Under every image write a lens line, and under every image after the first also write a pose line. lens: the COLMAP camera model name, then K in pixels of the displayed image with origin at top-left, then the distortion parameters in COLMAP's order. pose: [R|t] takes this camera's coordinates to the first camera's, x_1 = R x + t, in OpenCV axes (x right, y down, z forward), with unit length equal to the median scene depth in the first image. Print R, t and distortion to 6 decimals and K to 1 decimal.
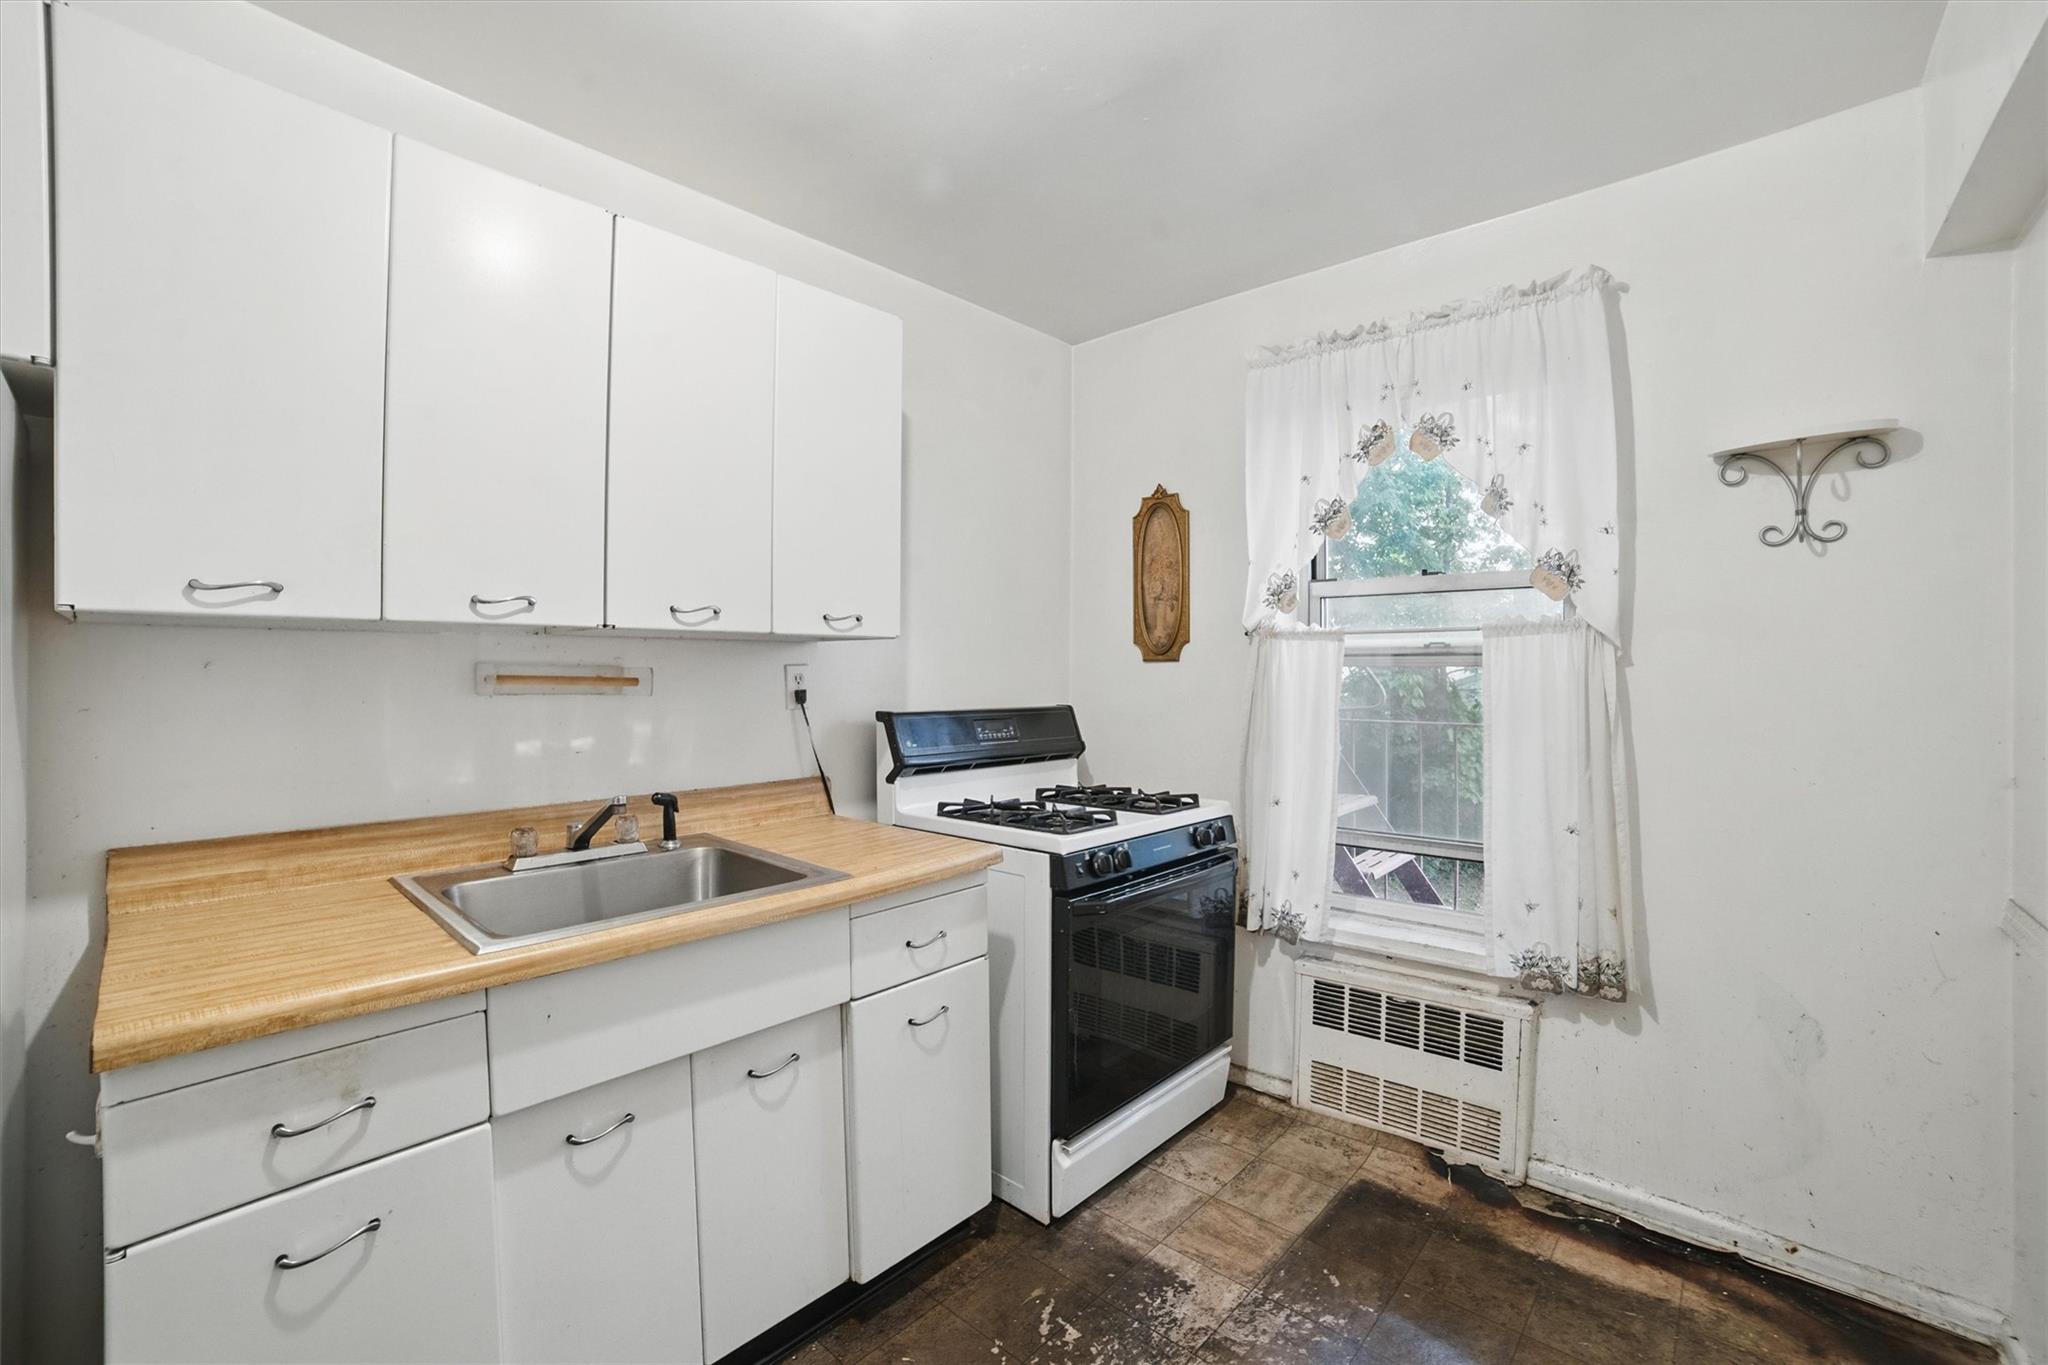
lens RADIAL K [[856.9, 0, 1040.8], [0, 856.9, 689.7], [0, 0, 1]] dist [-0.062300, 0.009501]
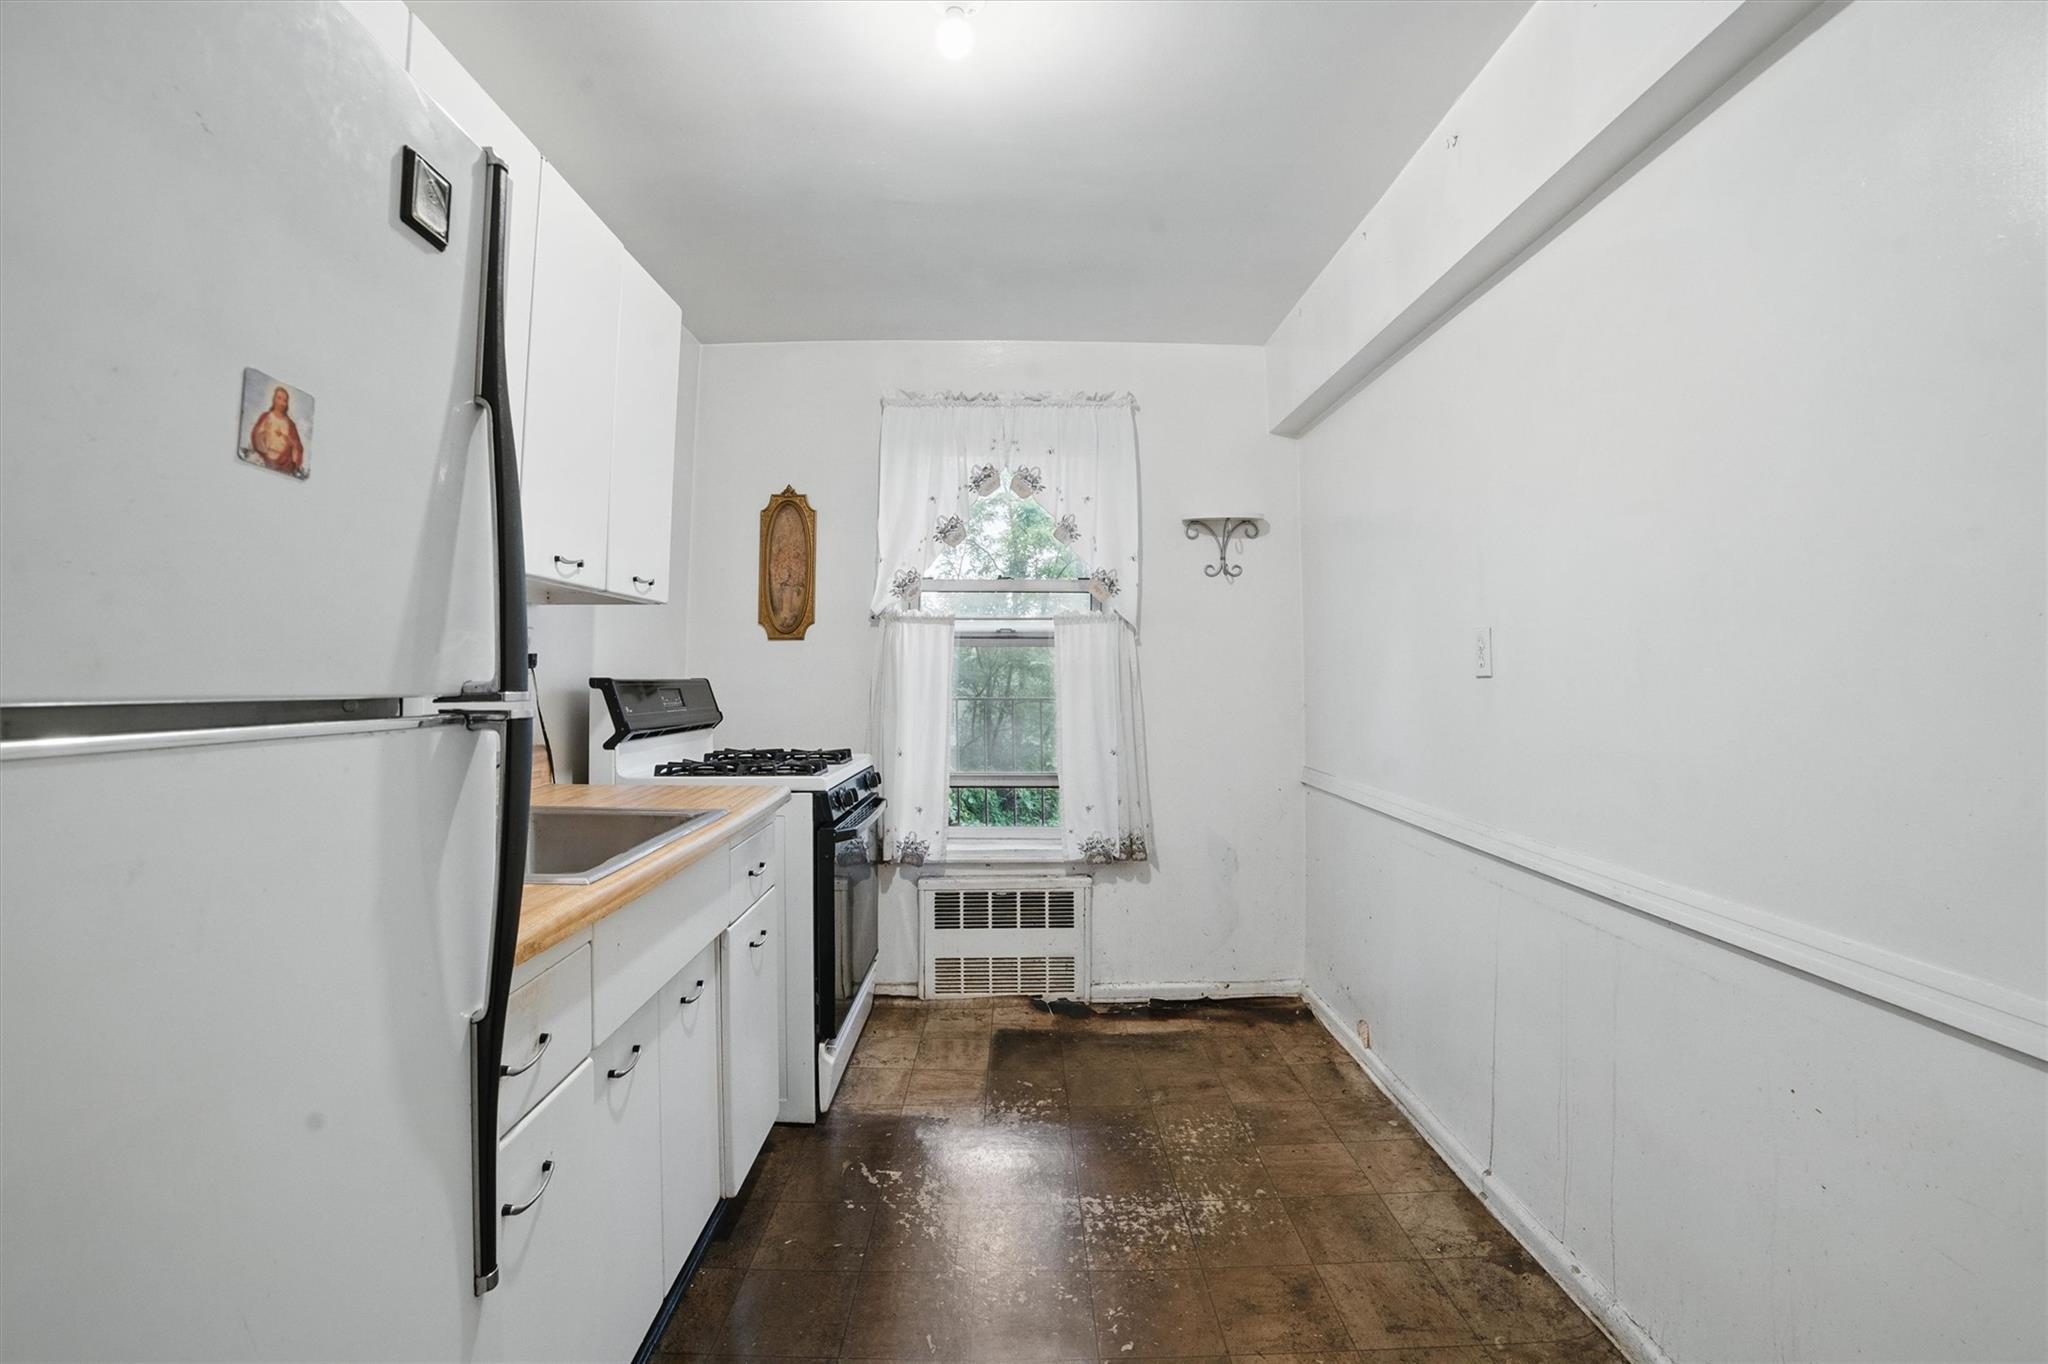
lens RADIAL K [[881.2, 0, 1022.3], [0, 881.2, 647.5], [0, 0, 1]] dist [-0.058724, 0.000188]
pose [[0.741406, 0.023599, 0.670642, -0.521615], [0.011512, 0.998787, -0.047872, 0.046959], [-0.670958, 0.043213, 0.740235, -0.077406]]
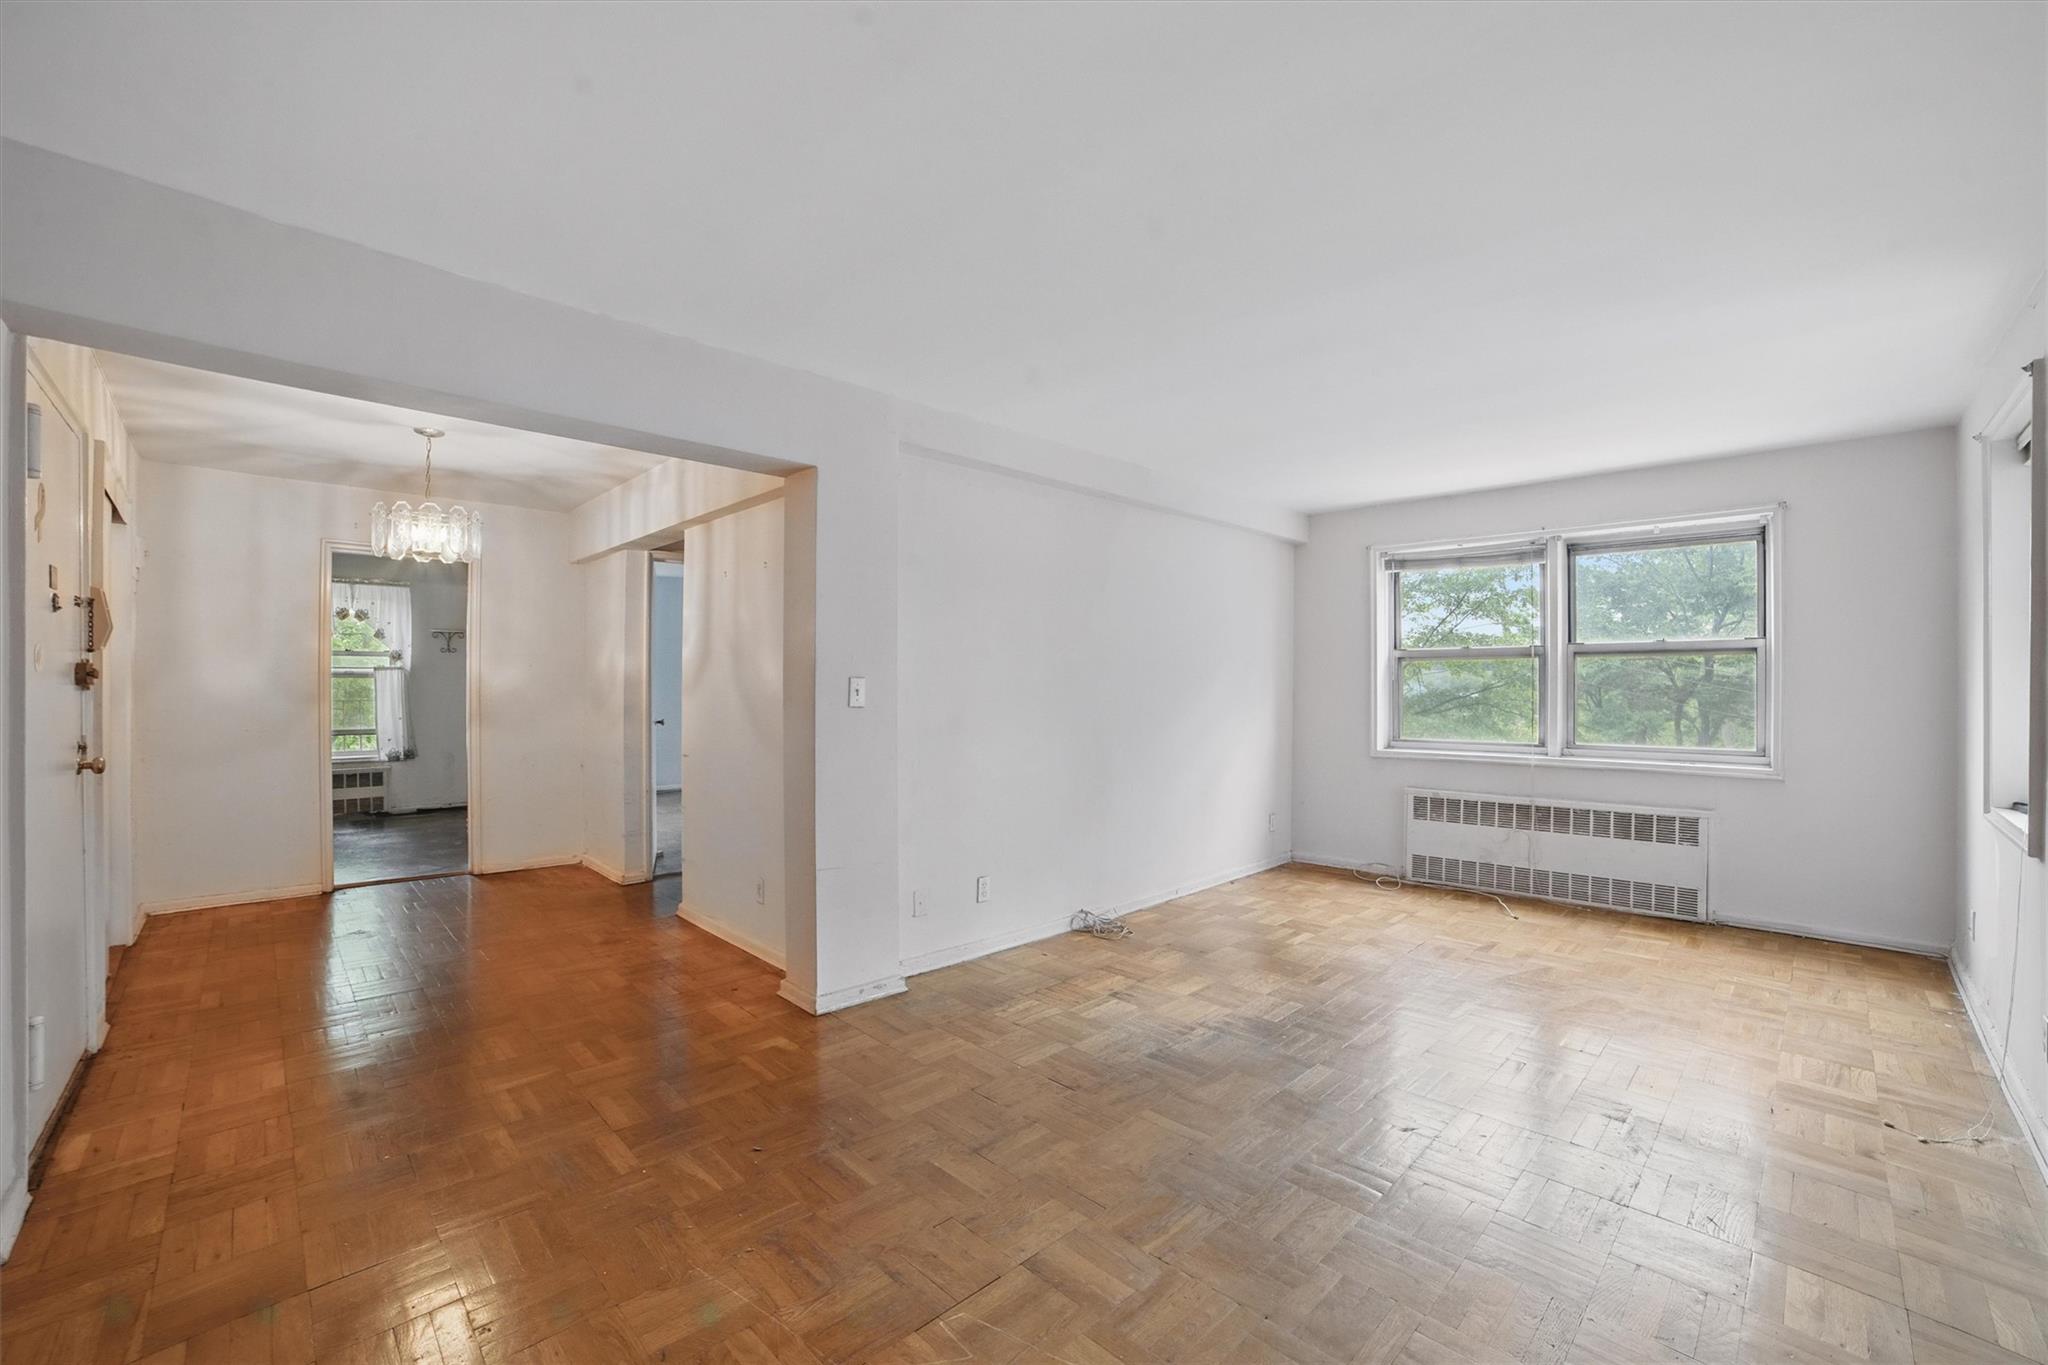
lens RADIAL K [[856.9, 0, 1027.1], [0, 856.9, 687.2], [0, 0, 1]] dist [-0.062300, 0.009501]
pose [[0.077694, -0.005089, 0.996964, -2.893204], [0.016907, 0.999850, 0.003786, 0.046824], [-0.996834, 0.016561, 0.077768, -2.165728]]
